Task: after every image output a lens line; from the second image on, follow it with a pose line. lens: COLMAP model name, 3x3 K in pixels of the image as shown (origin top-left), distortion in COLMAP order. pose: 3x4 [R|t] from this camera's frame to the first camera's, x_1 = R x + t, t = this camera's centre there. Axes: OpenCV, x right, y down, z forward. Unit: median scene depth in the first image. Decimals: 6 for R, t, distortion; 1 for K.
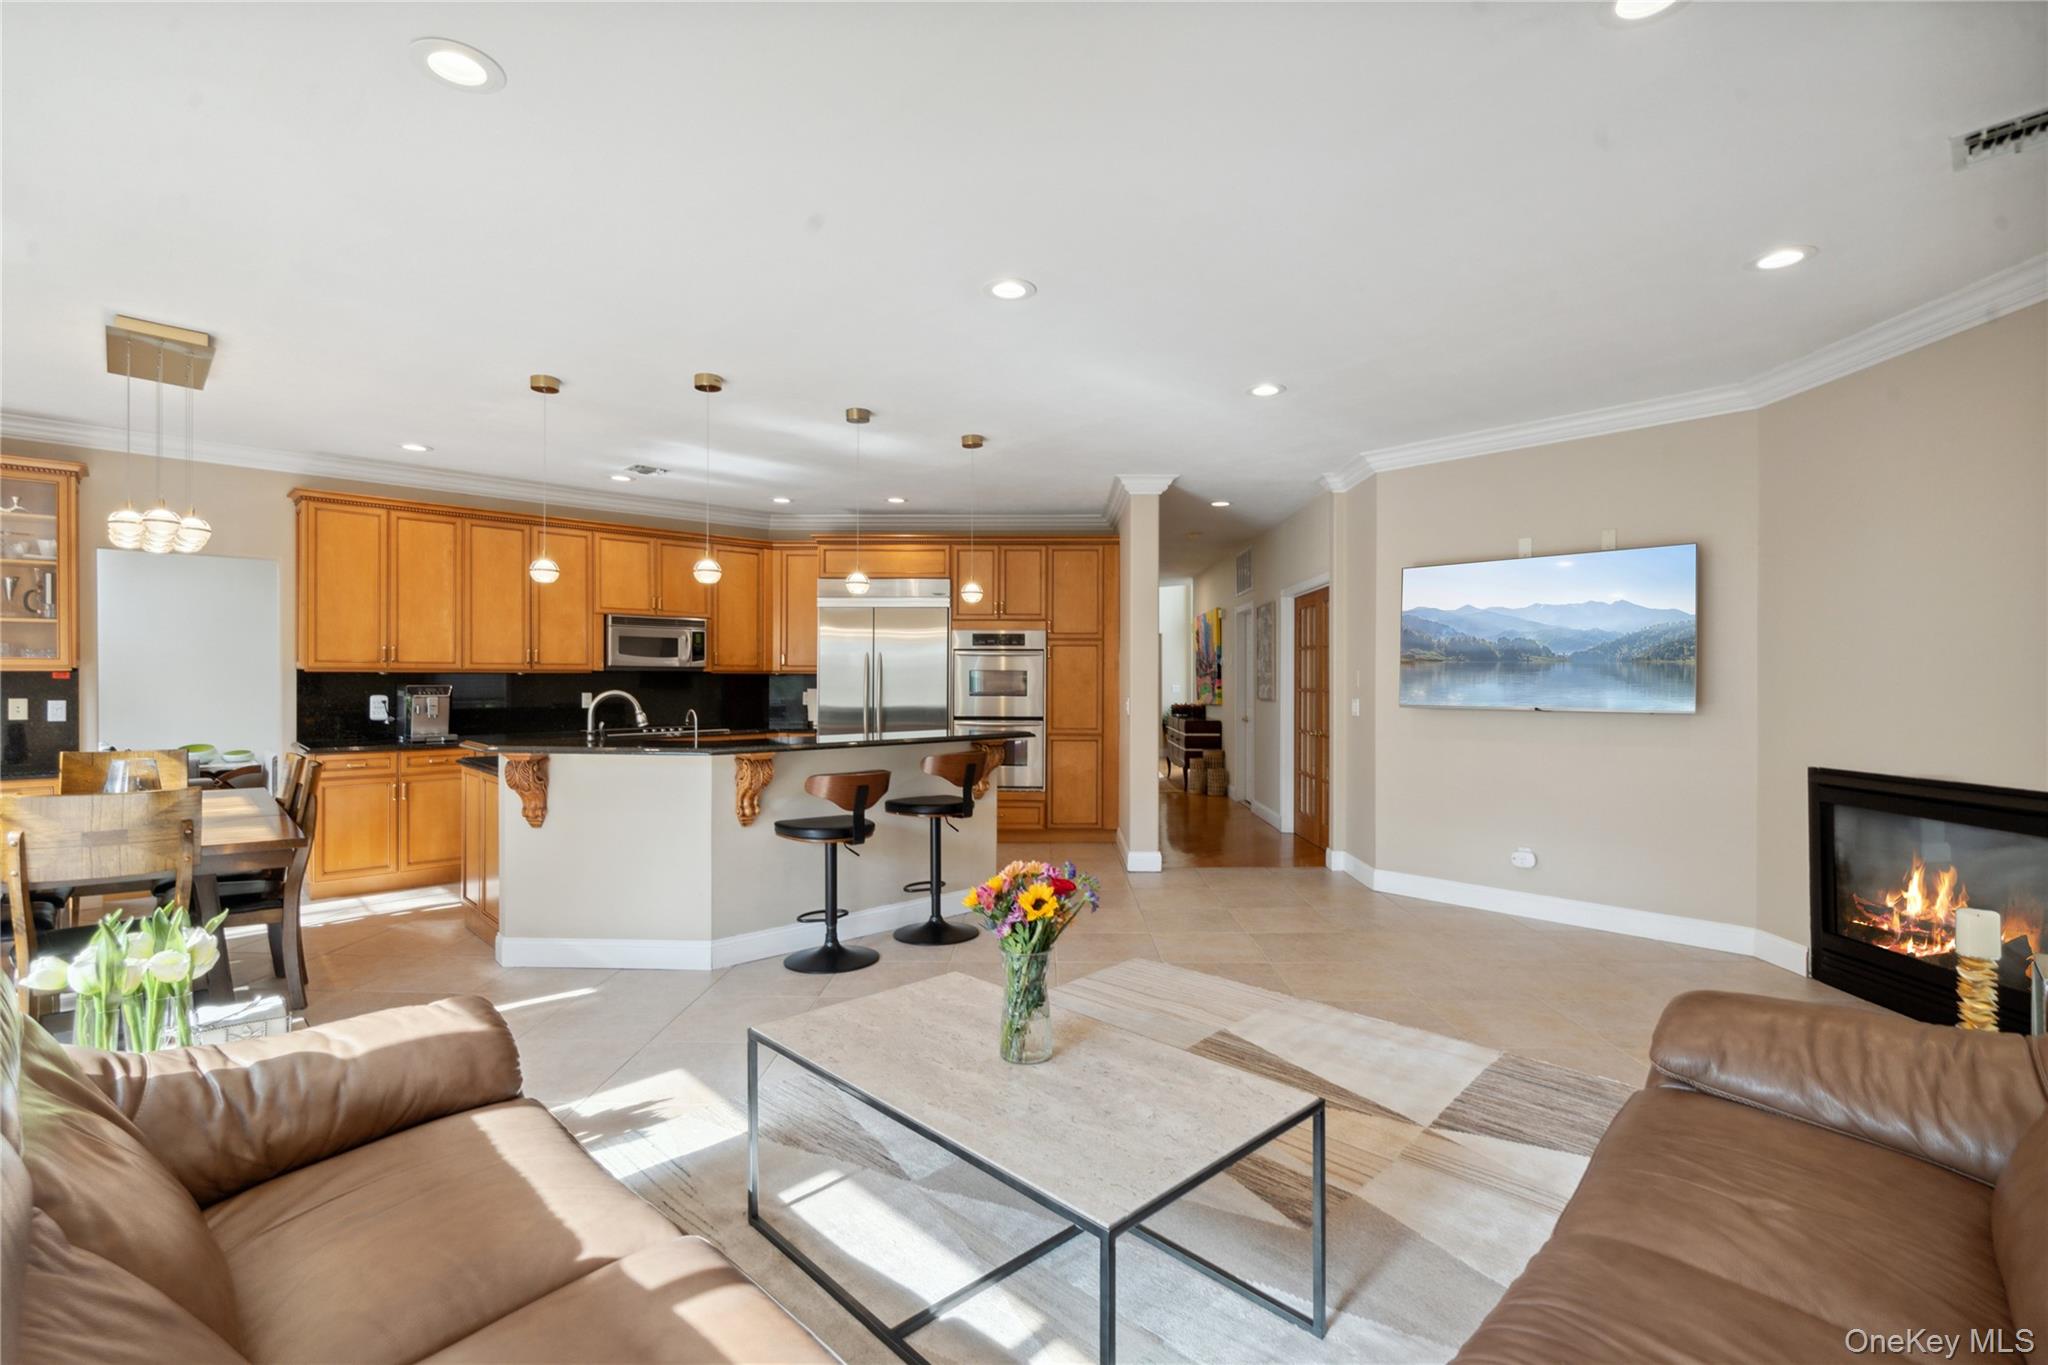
lens RADIAL K [[941.2, 0, 1012.9], [0, 941.2, 691.2], [0, 0, 1]] dist [0.001554, 0.000661]
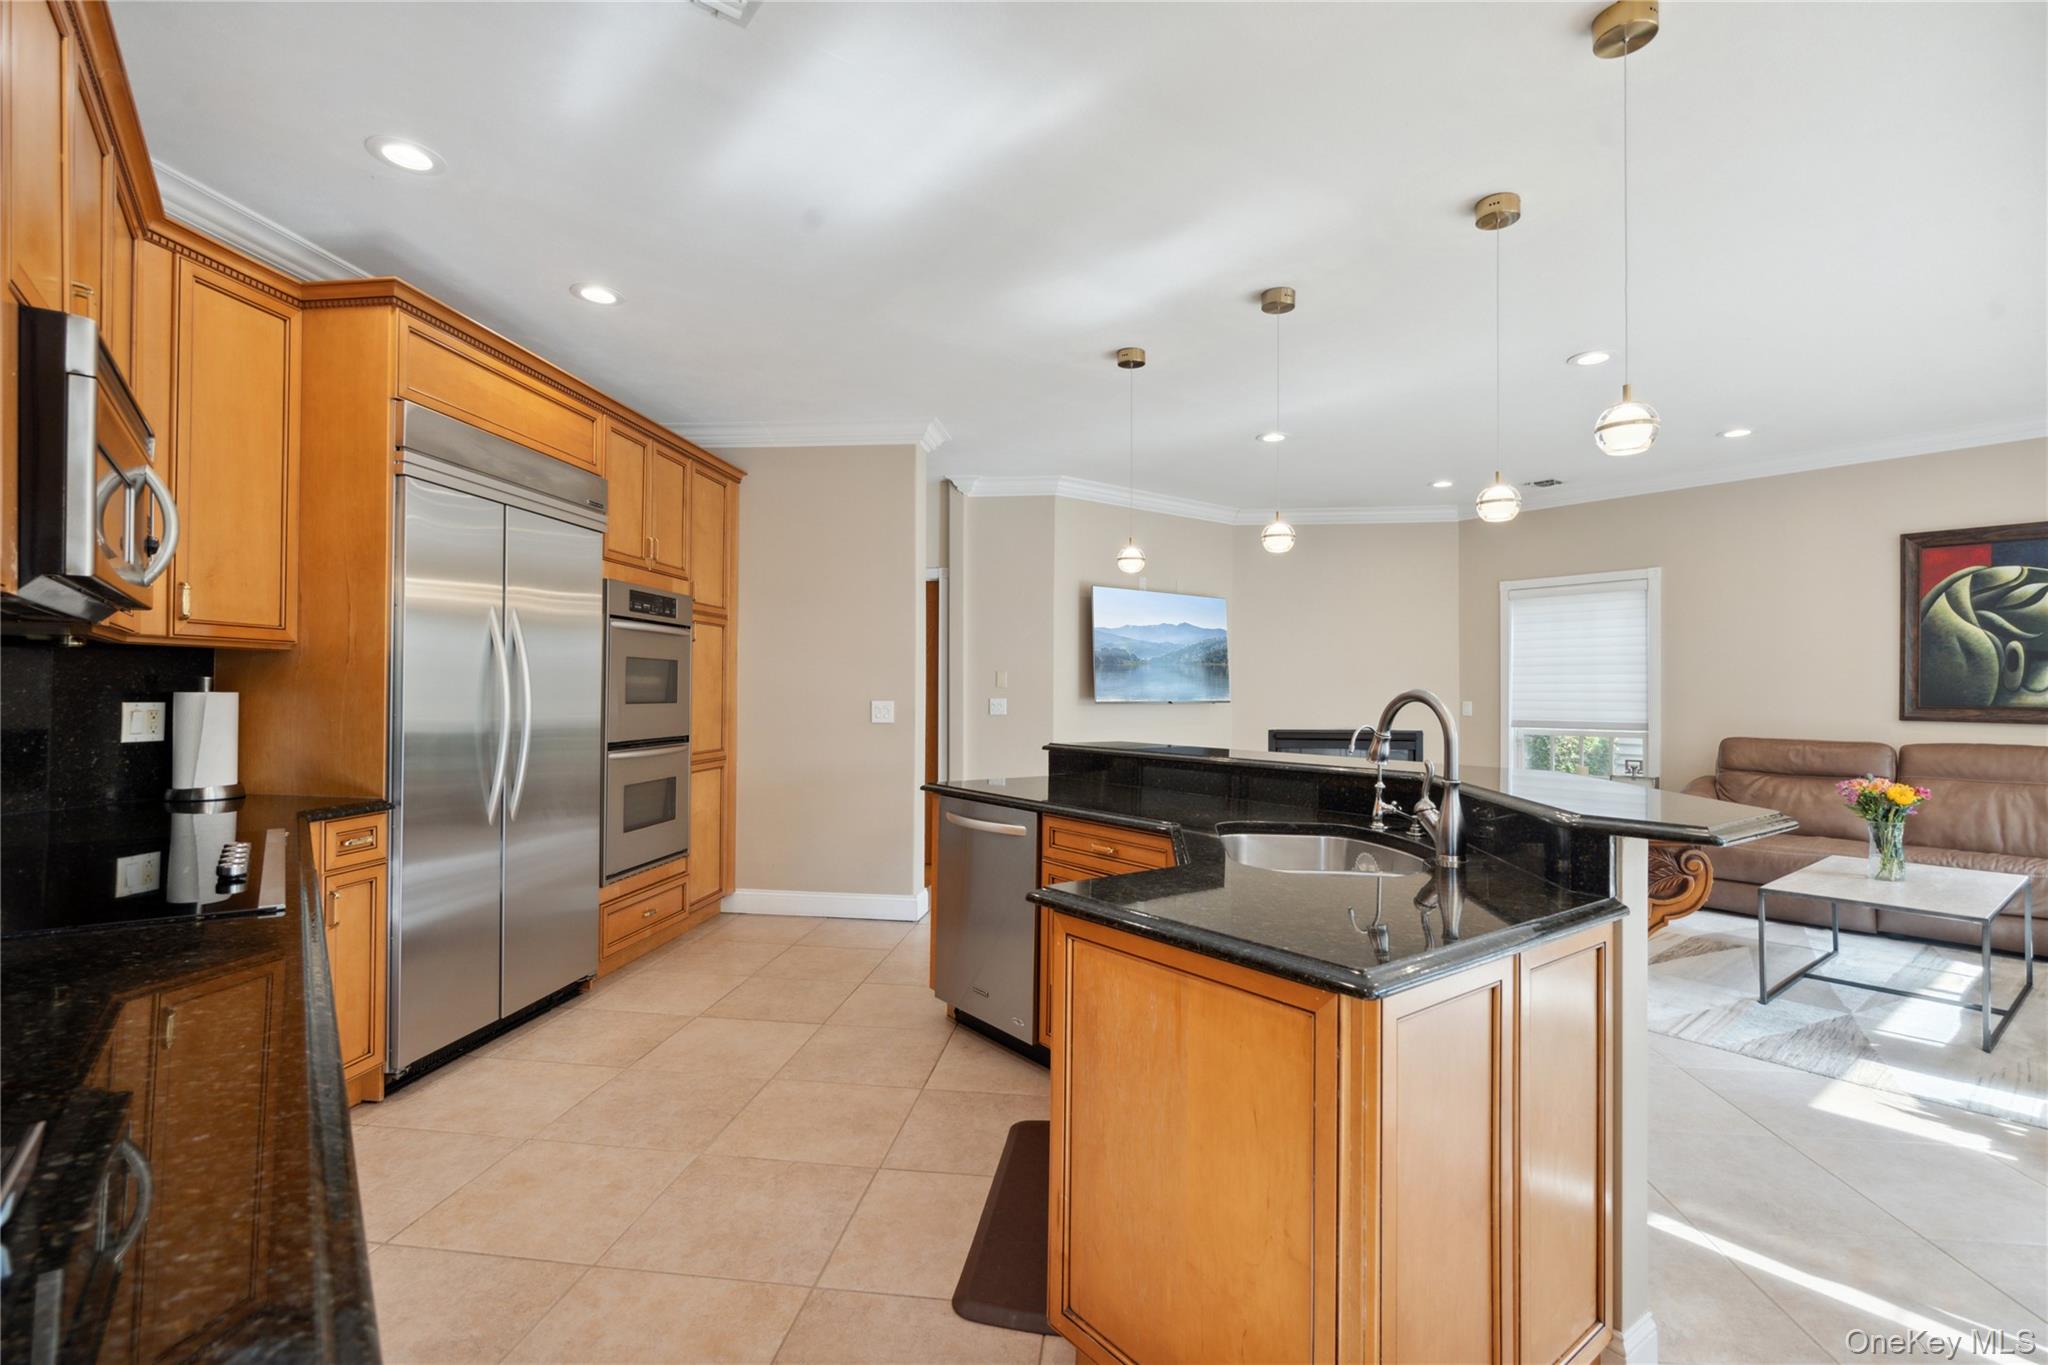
lens RADIAL K [[926.1, 0, 1072.0], [0, 926.1, 673.6], [0, 0, 1]] dist [0.025269, 0.000014]
pose [[0.056011, 0.019174, 0.998246, -0.792318], [0.003945, 0.999804, -0.019425, -0.002046], [-0.998422, 0.005026, 0.055924, 1.002467]]
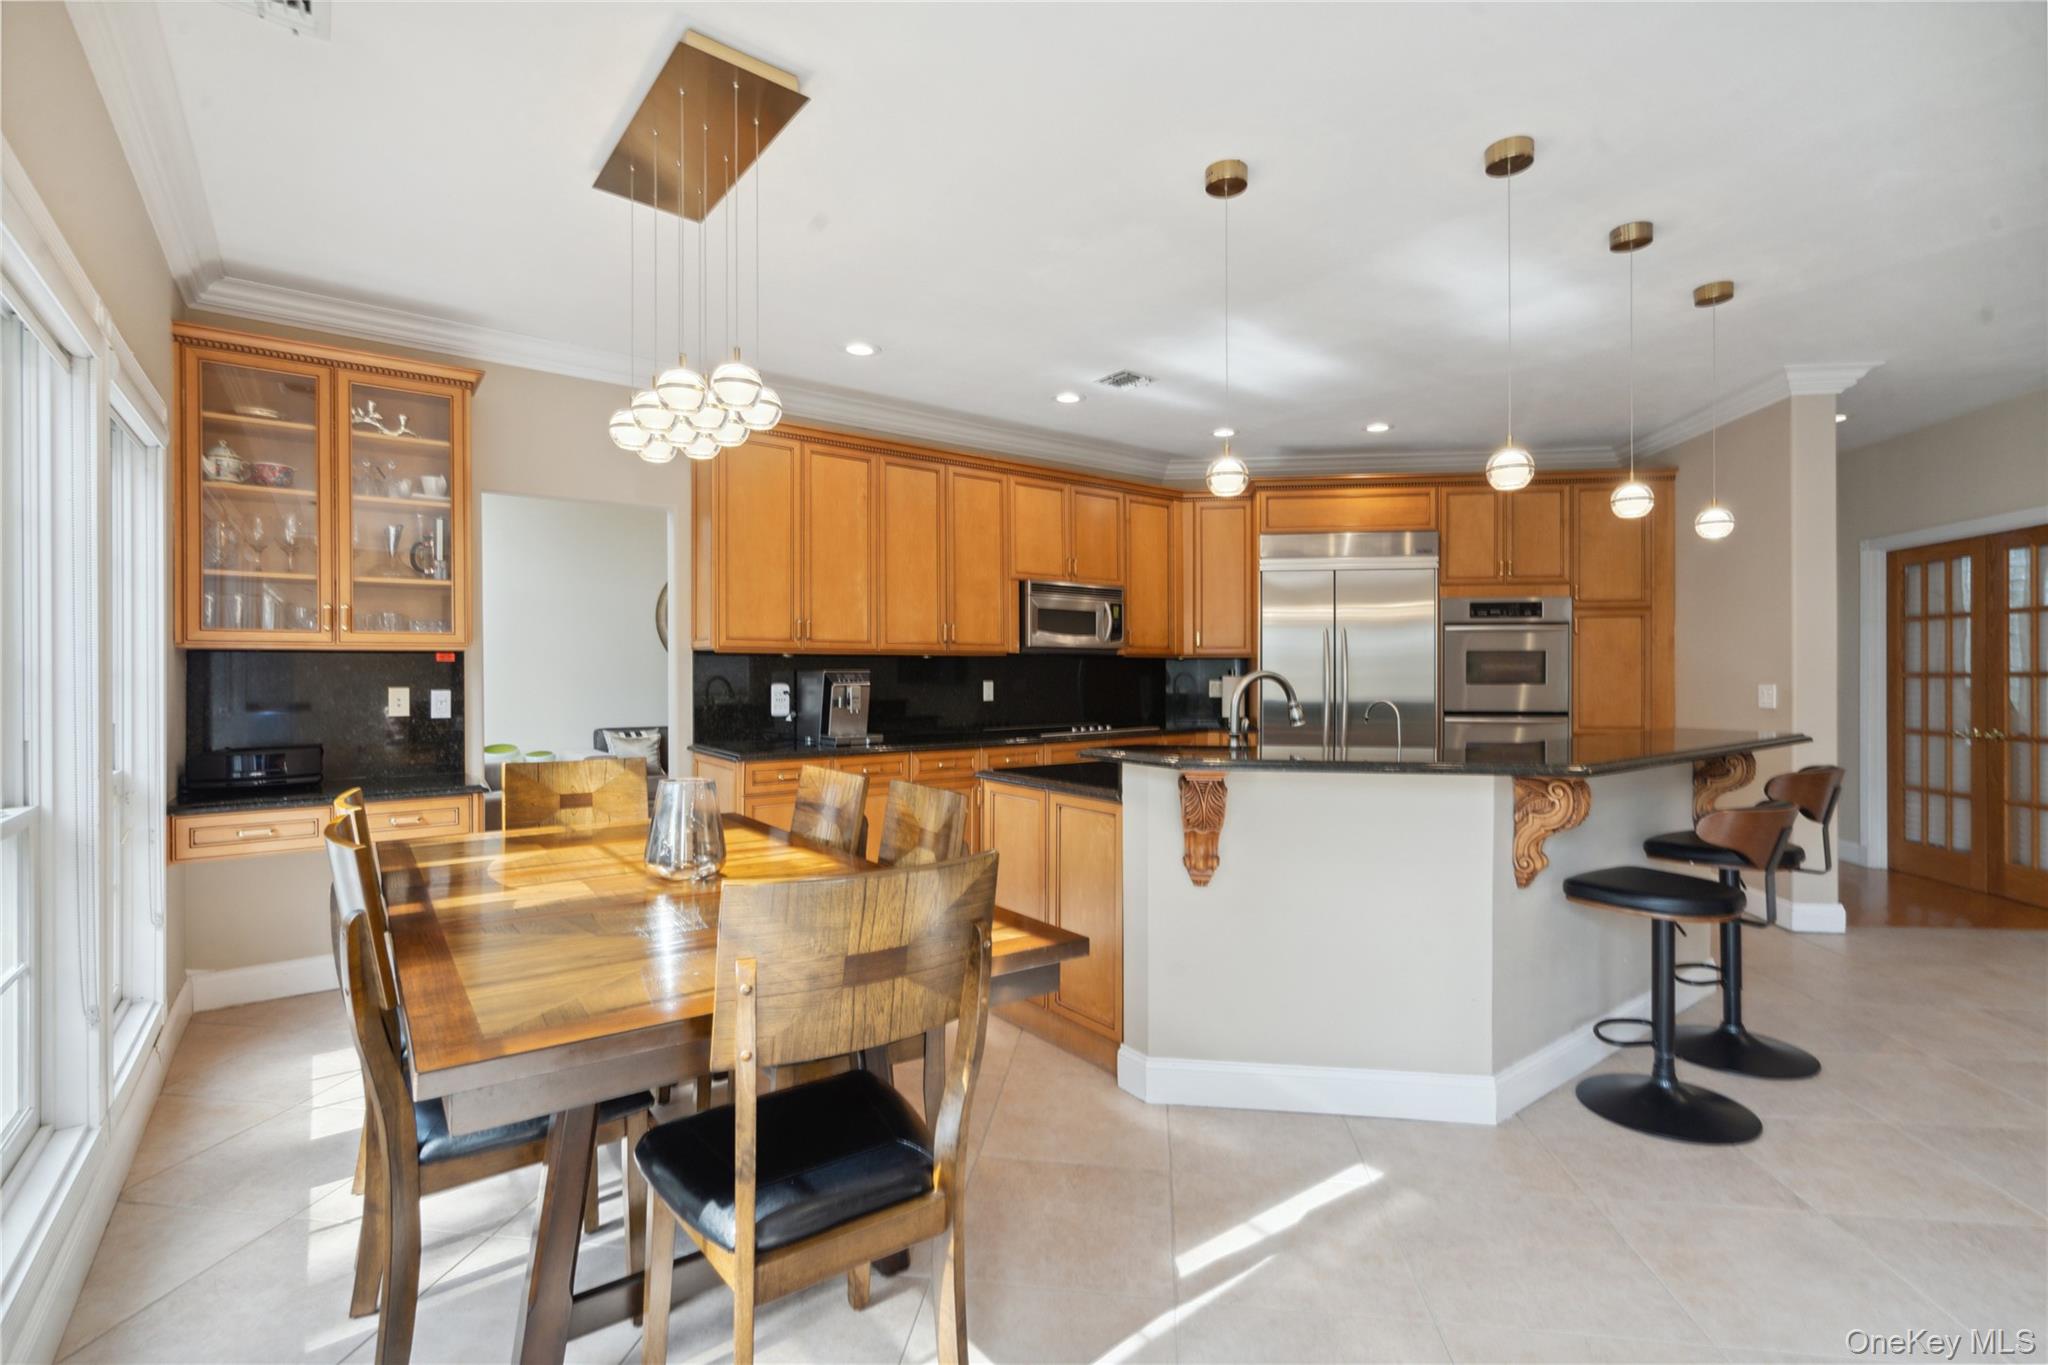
lens RADIAL K [[941.2, 0, 1012.9], [0, 941.2, 691.2], [0, 0, 1]] dist [0.001554, 0.000661]
pose [[0.993873, -0.001162, -0.110522, -0.461371], [0.001836, 0.999980, 0.005996, 0.007008], [0.110513, -0.006162, 0.993856, 0.292253]]
